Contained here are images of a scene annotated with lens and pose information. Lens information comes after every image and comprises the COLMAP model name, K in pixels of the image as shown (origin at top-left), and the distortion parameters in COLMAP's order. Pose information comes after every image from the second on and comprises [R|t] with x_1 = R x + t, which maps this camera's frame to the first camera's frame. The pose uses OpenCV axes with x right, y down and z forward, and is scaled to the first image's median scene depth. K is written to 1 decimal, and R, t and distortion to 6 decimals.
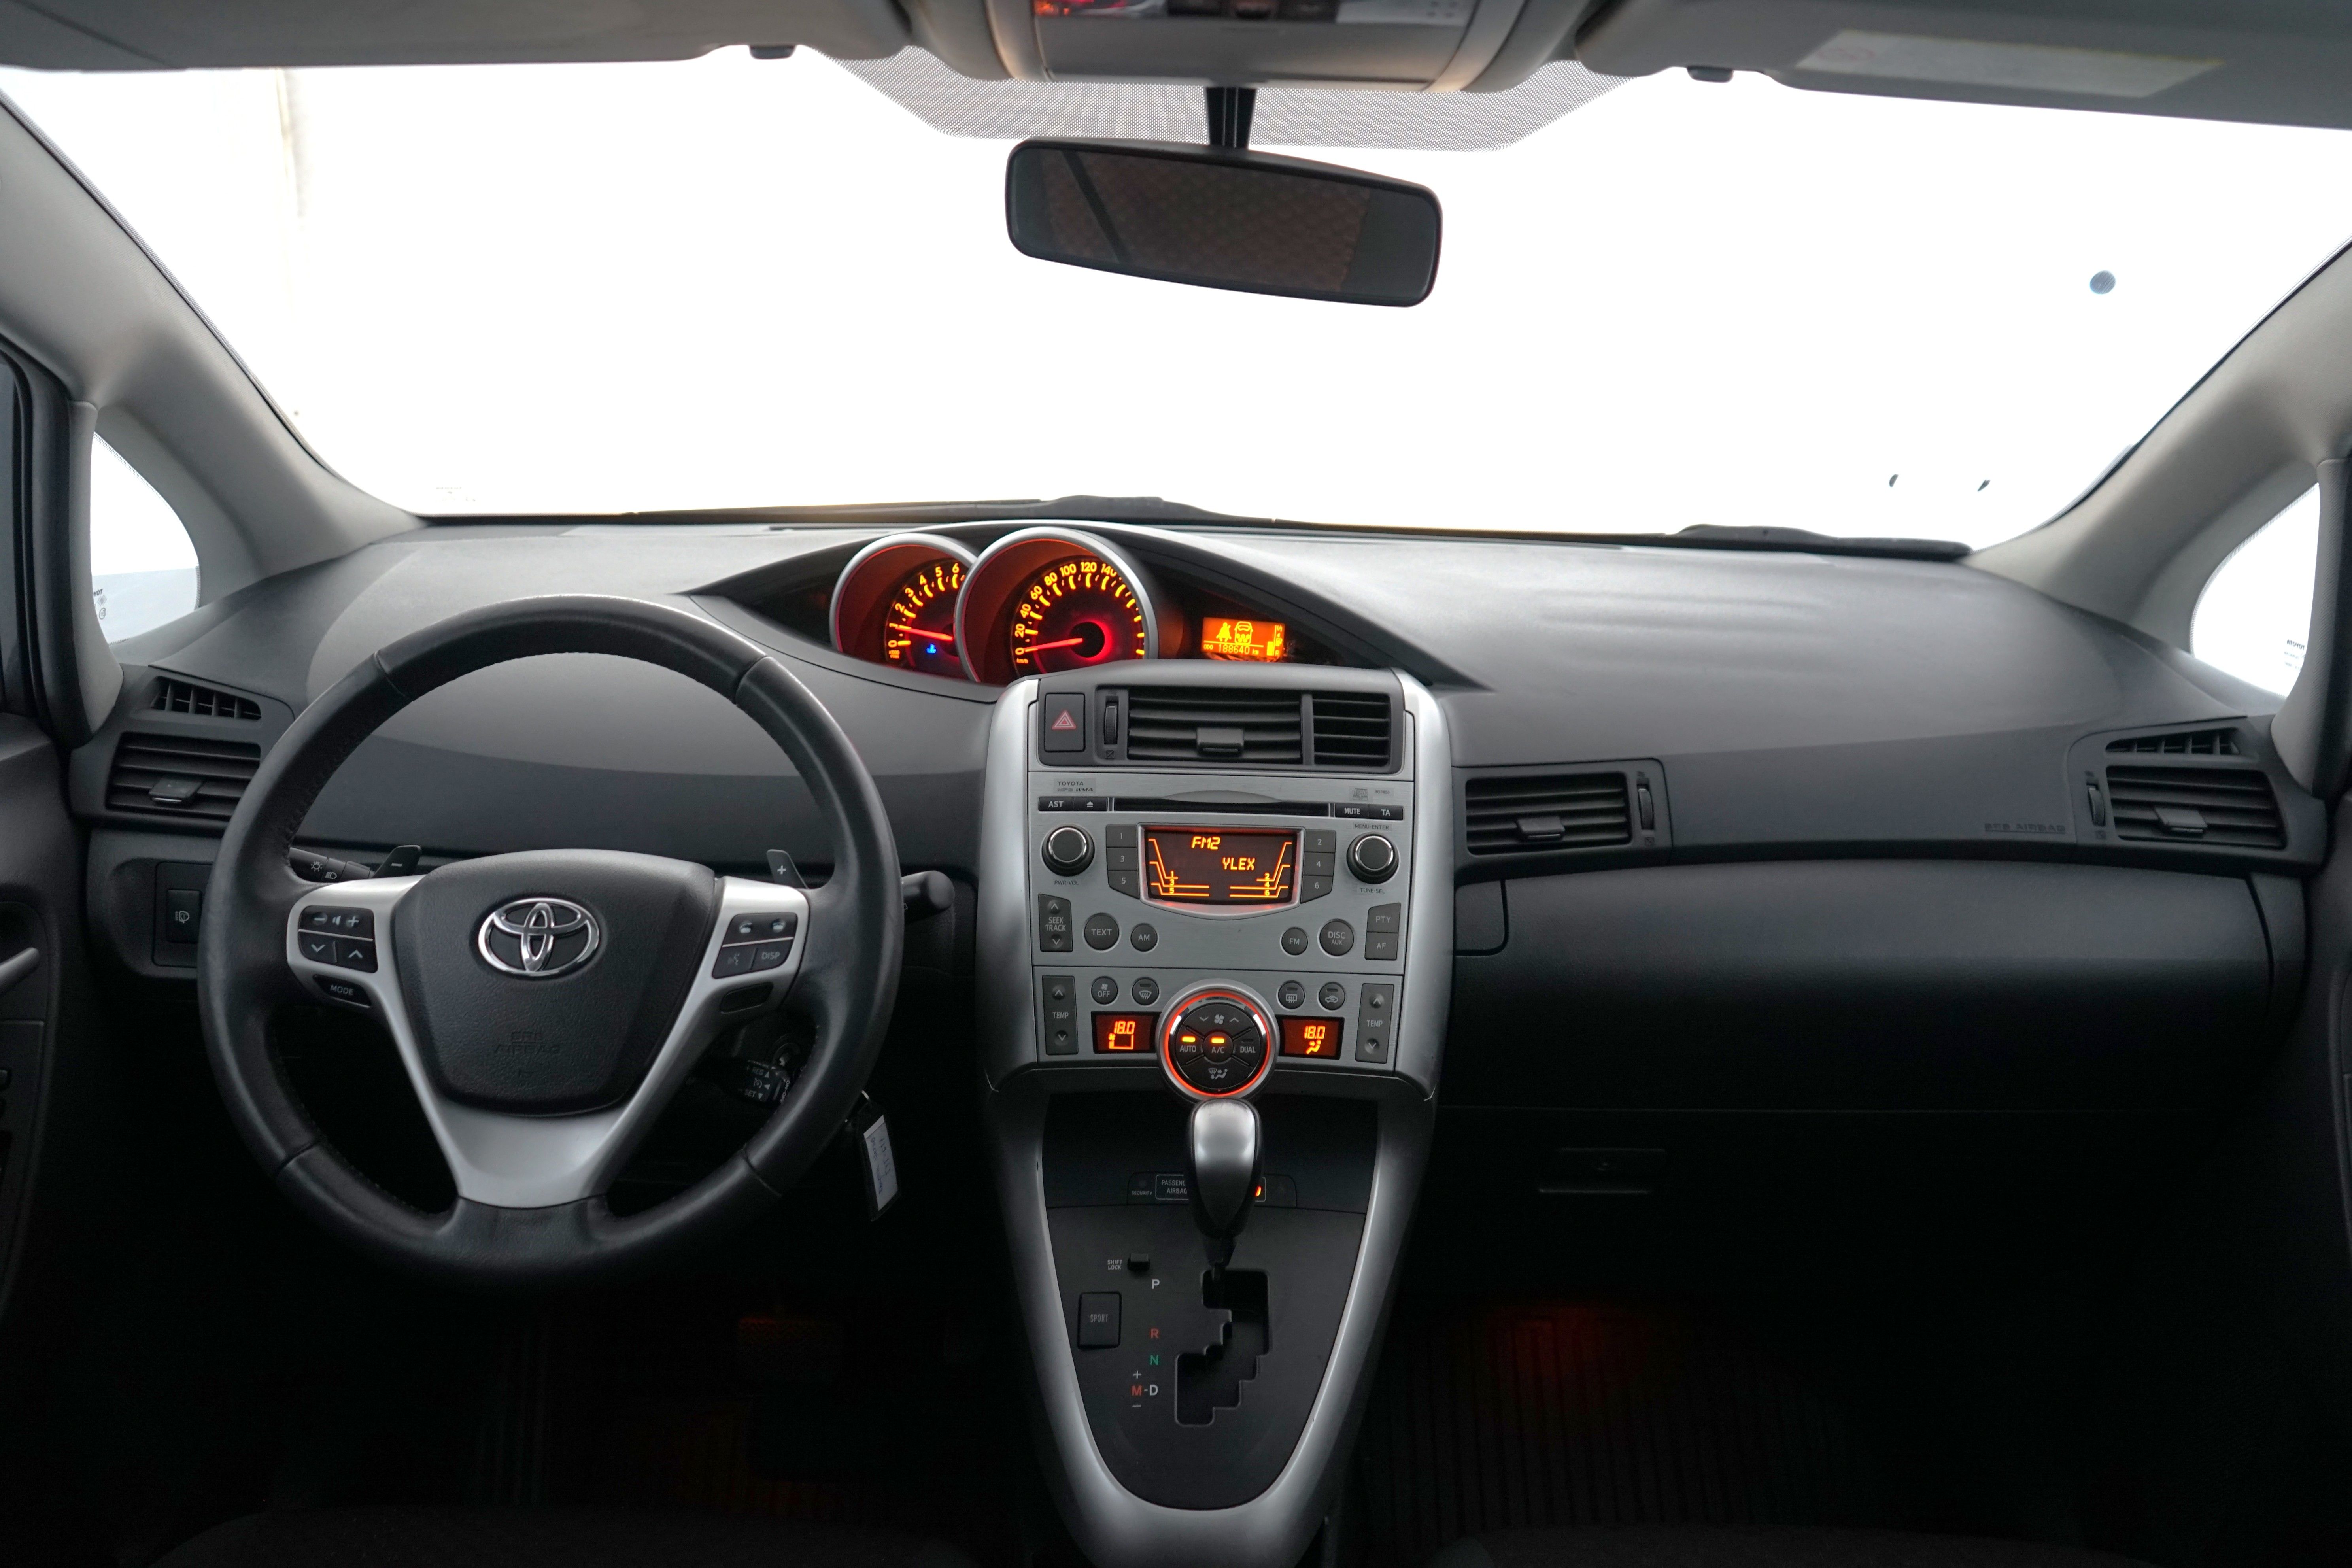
lens RADIAL K [[1940.3, 0, 1267.7], [0, 1940.3, 851.5], [0, 0, 1]] dist [0.001401, -0.012113]
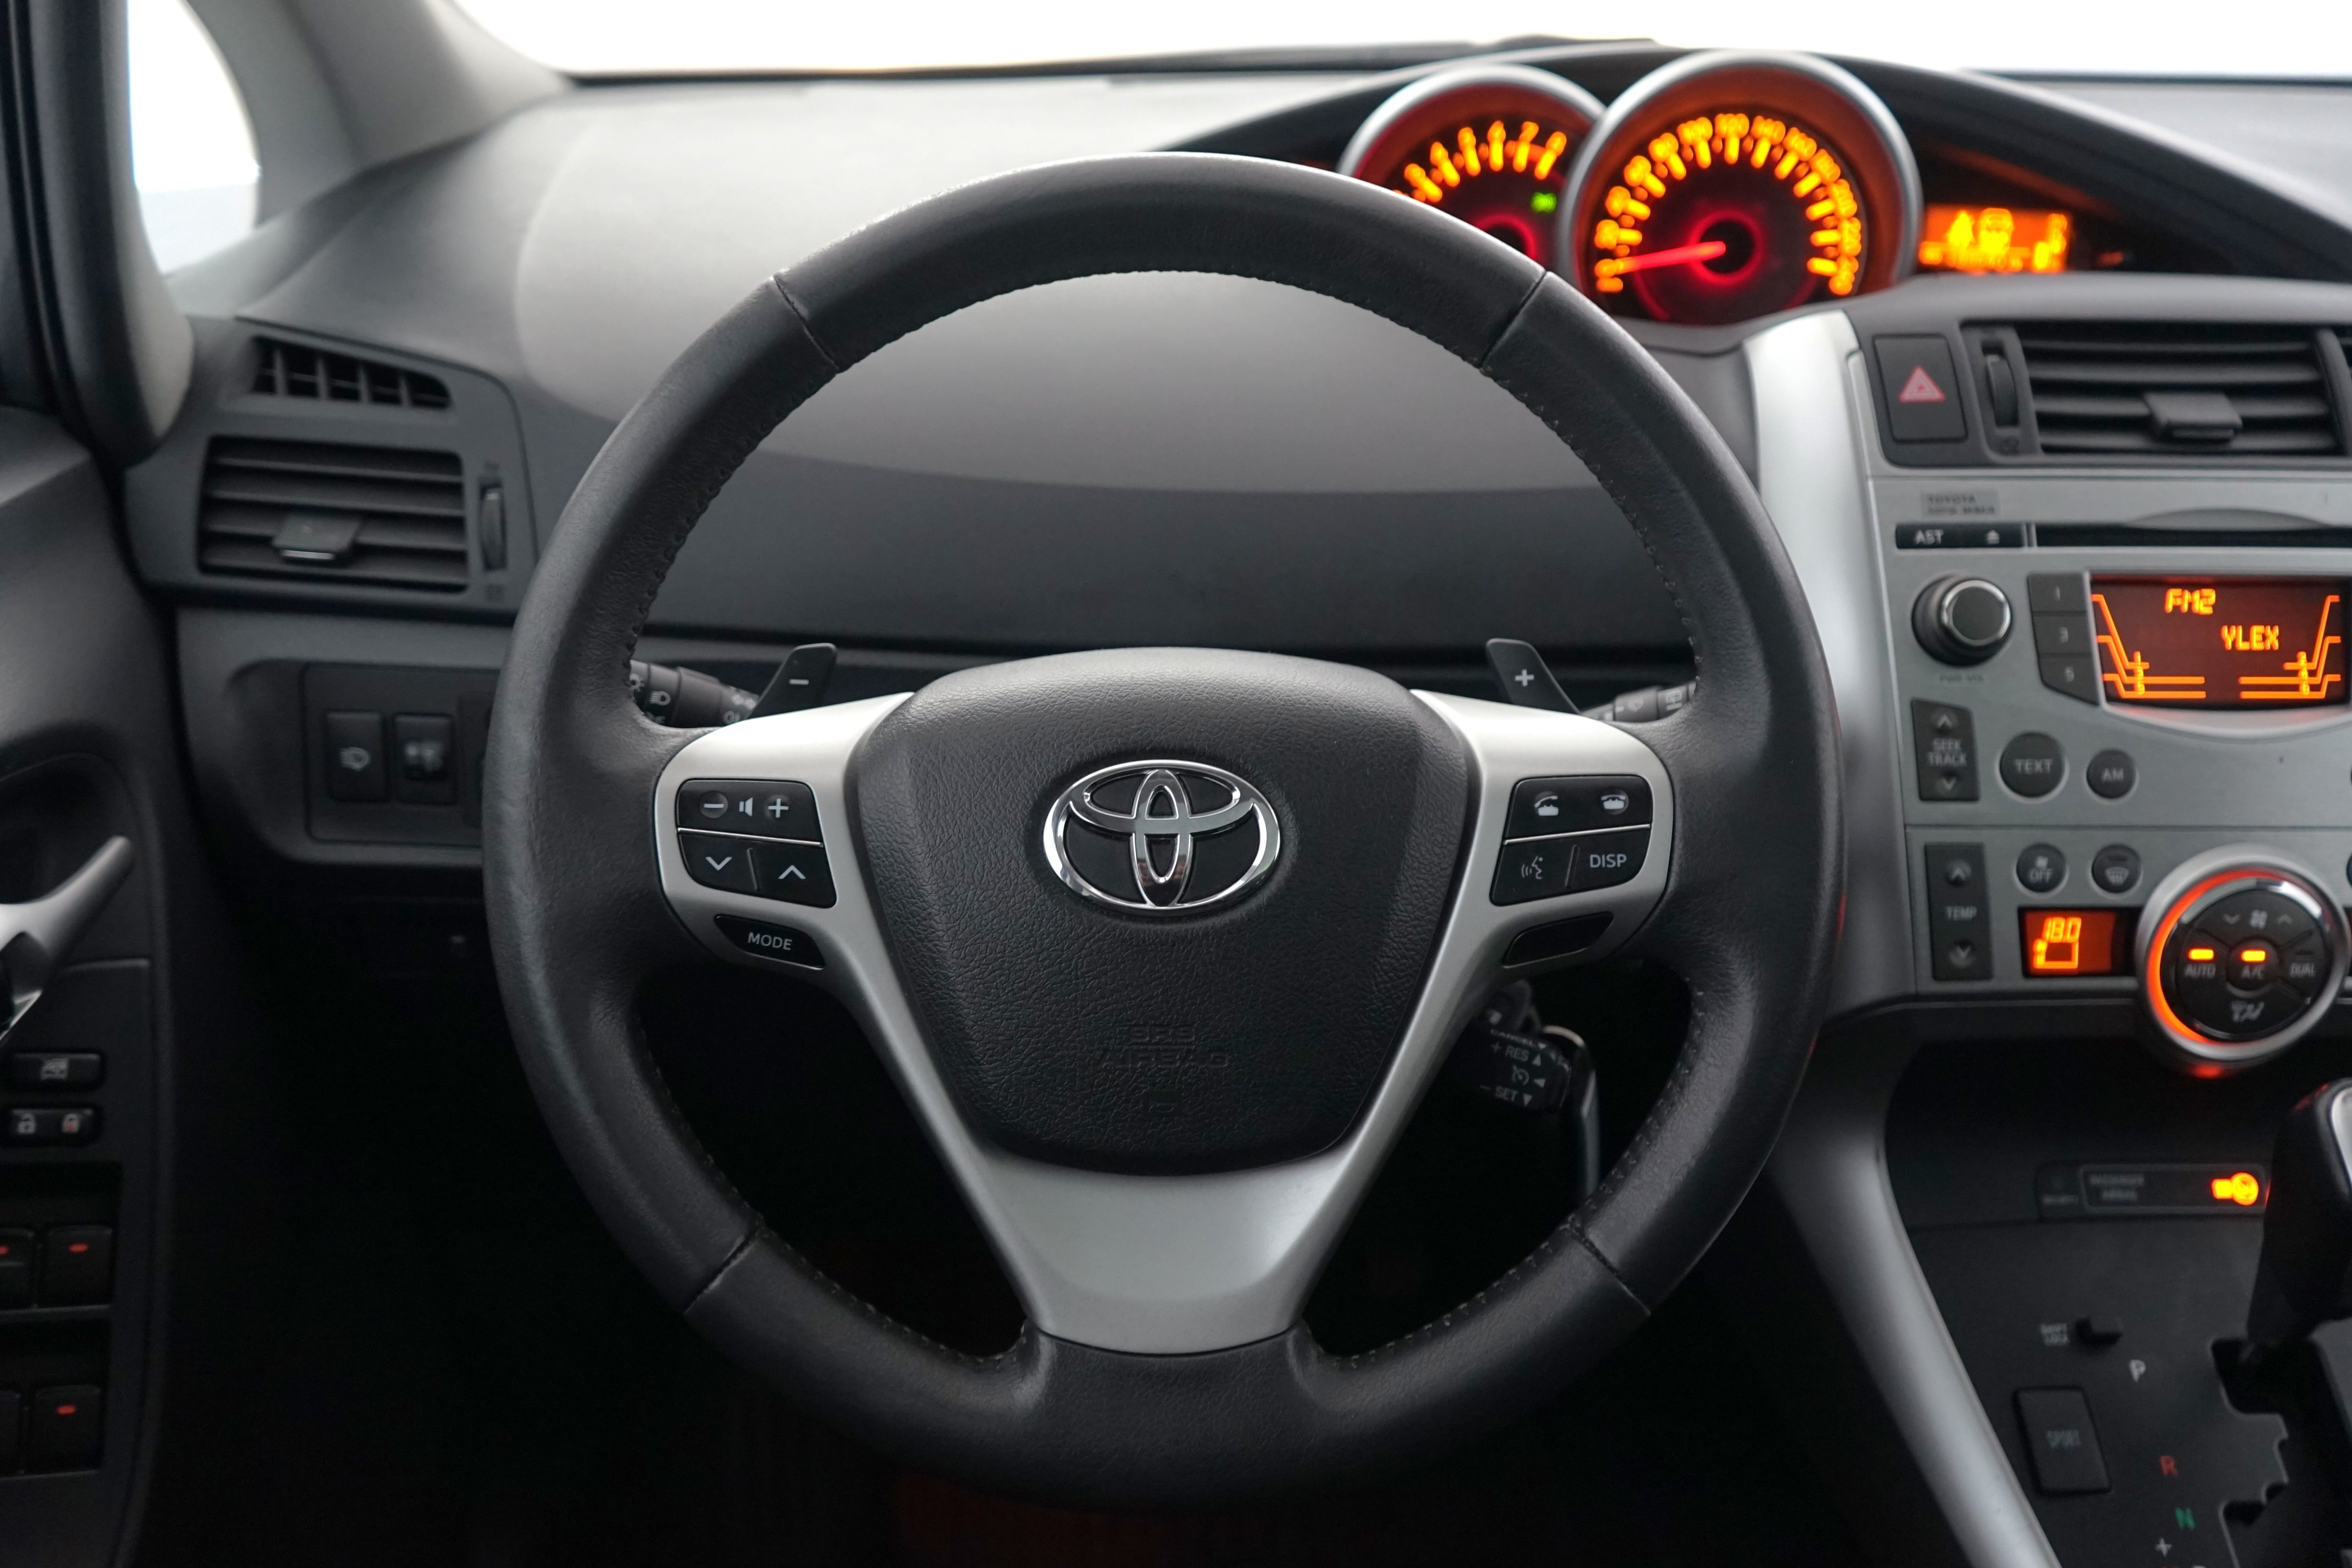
lens RADIAL K [[1940.4, 0, 1174.9], [0, 1940.4, 778.9], [0, 0, 1]] dist [0.001401, -0.012113]
pose [[0.999544, -0.023098, 0.019452, -0.341488], [0.020087, 0.989545, 0.142816, -0.039869], [-0.022547, -0.142360, 0.989558, 0.440160]]
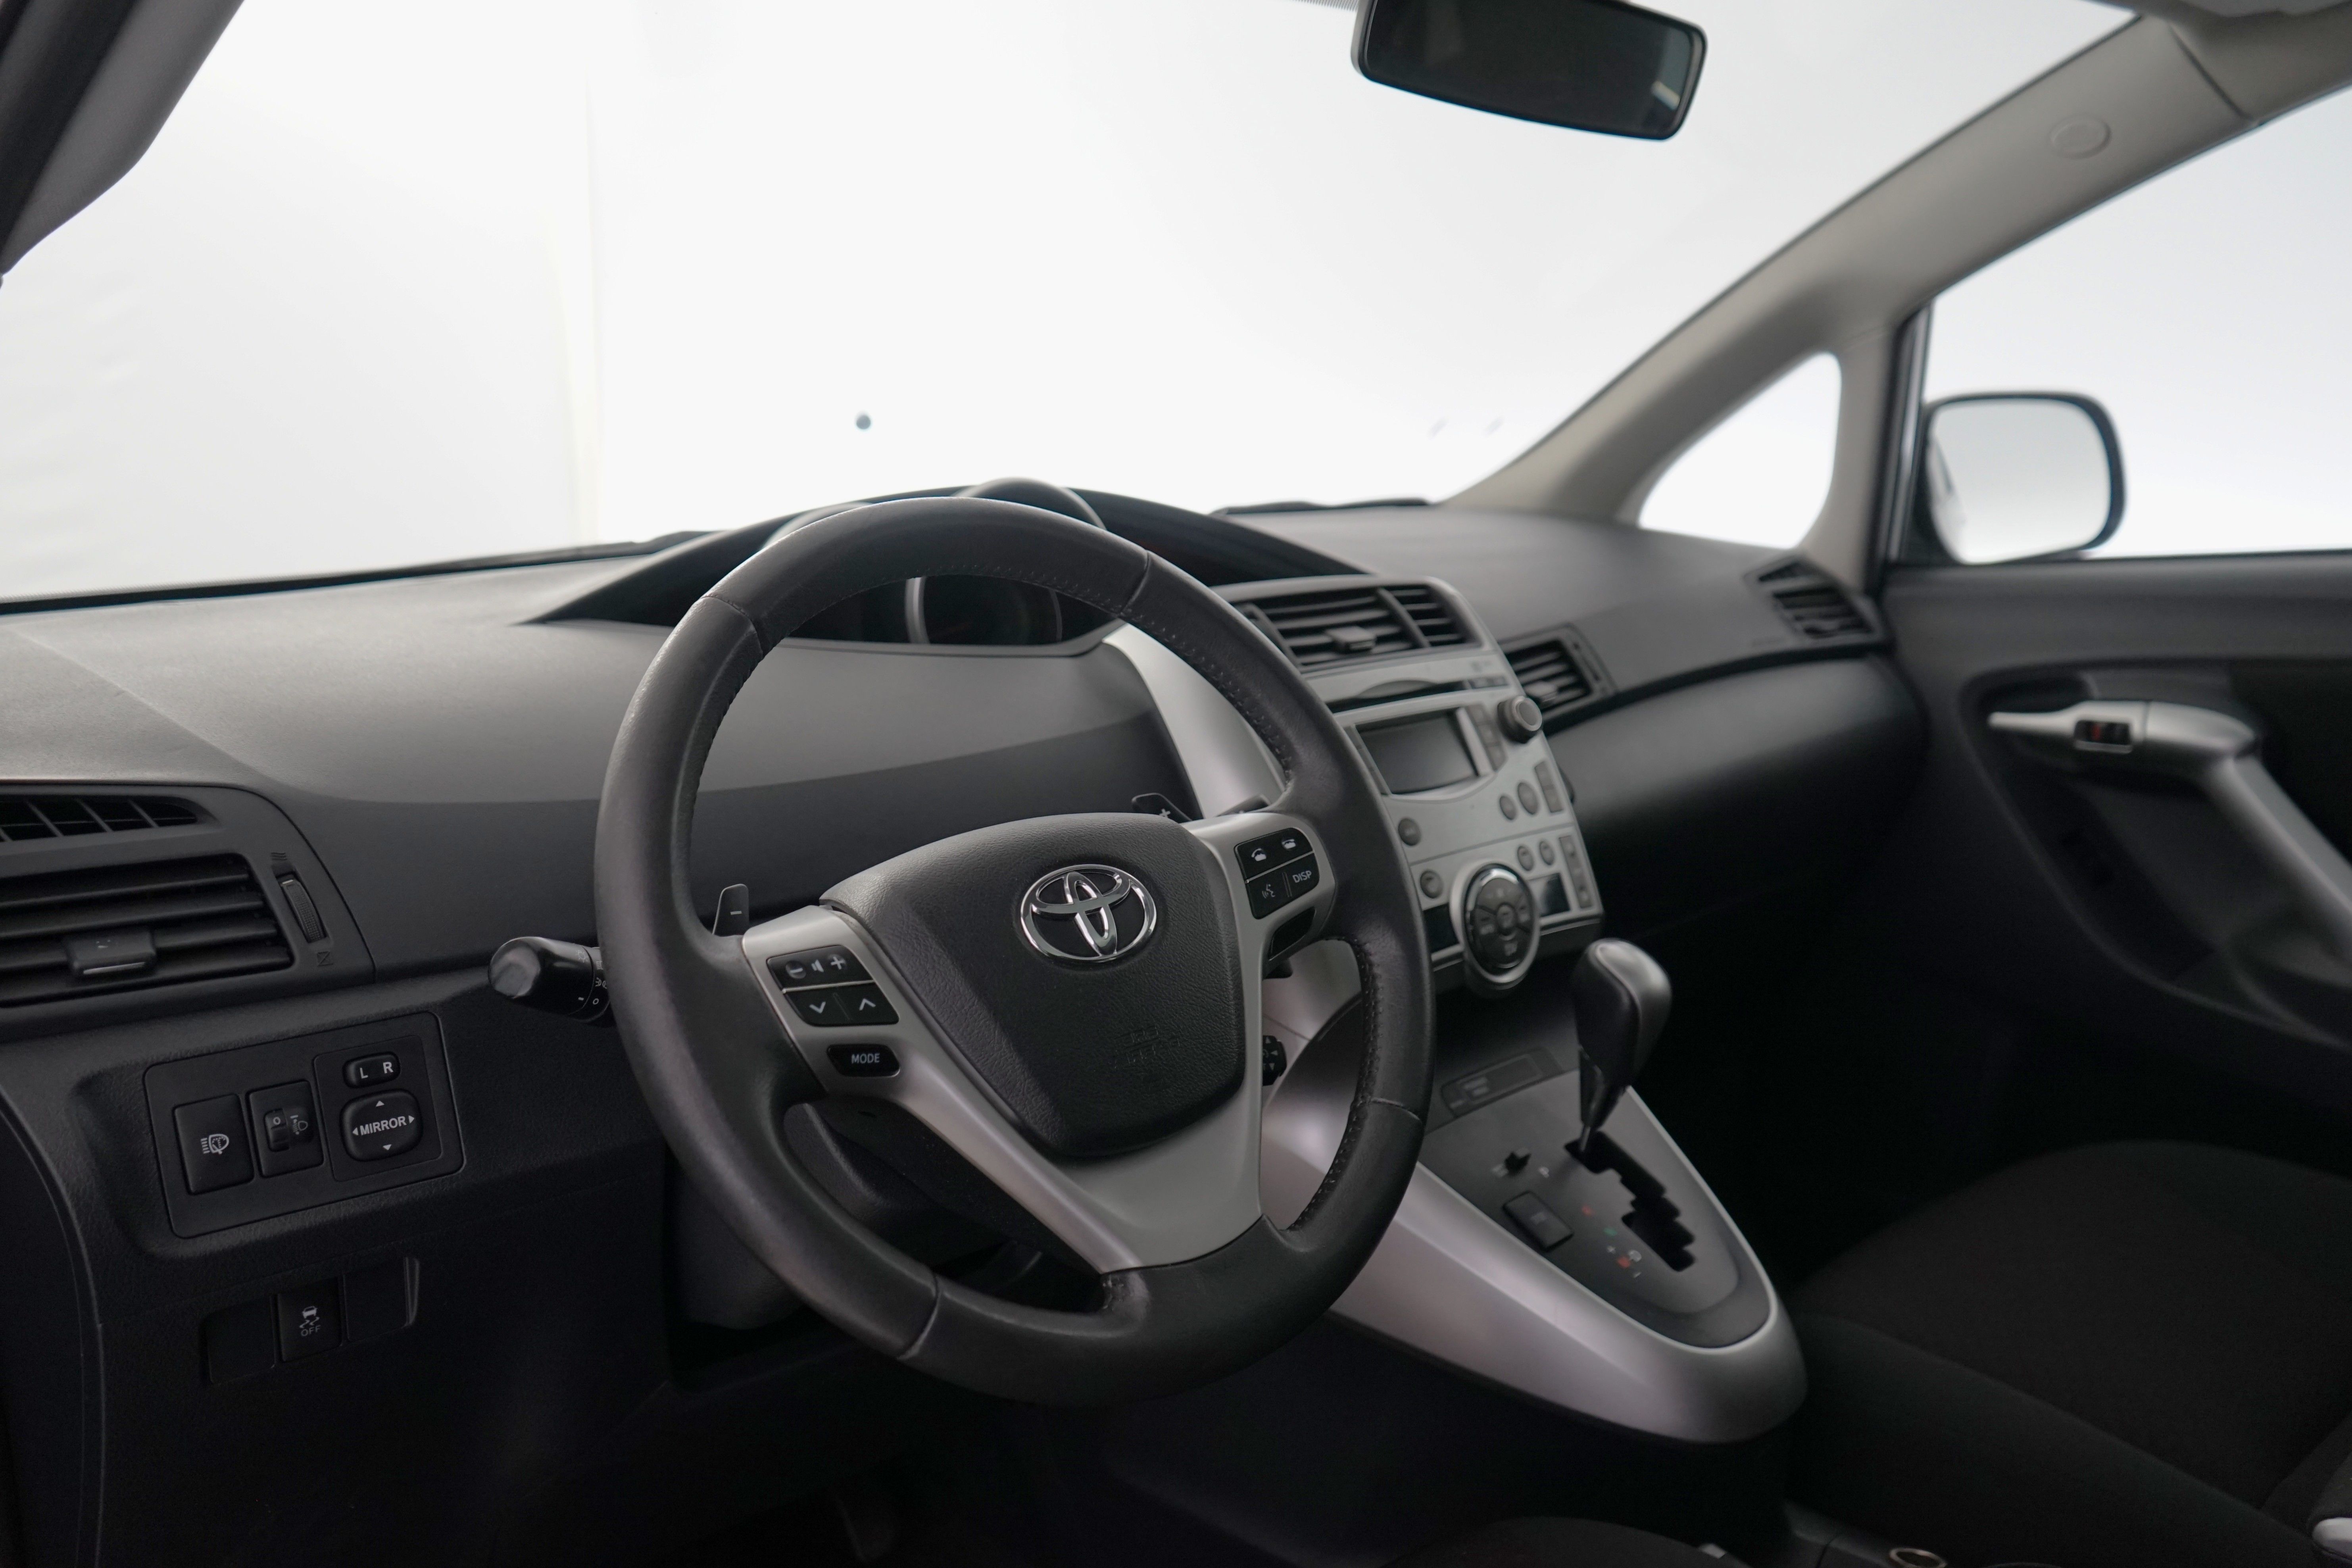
lens RADIAL K [[1940.3, 0, 1199.3], [0, 1940.3, 802.9], [0, 0, 1]] dist [0.001401, -0.012113]
pose [[0.714532, -0.173209, 0.677822, -0.763265], [0.269267, 0.962318, -0.037942, 0.038373], [-0.645708, 0.209626, 0.734247, 0.361663]]
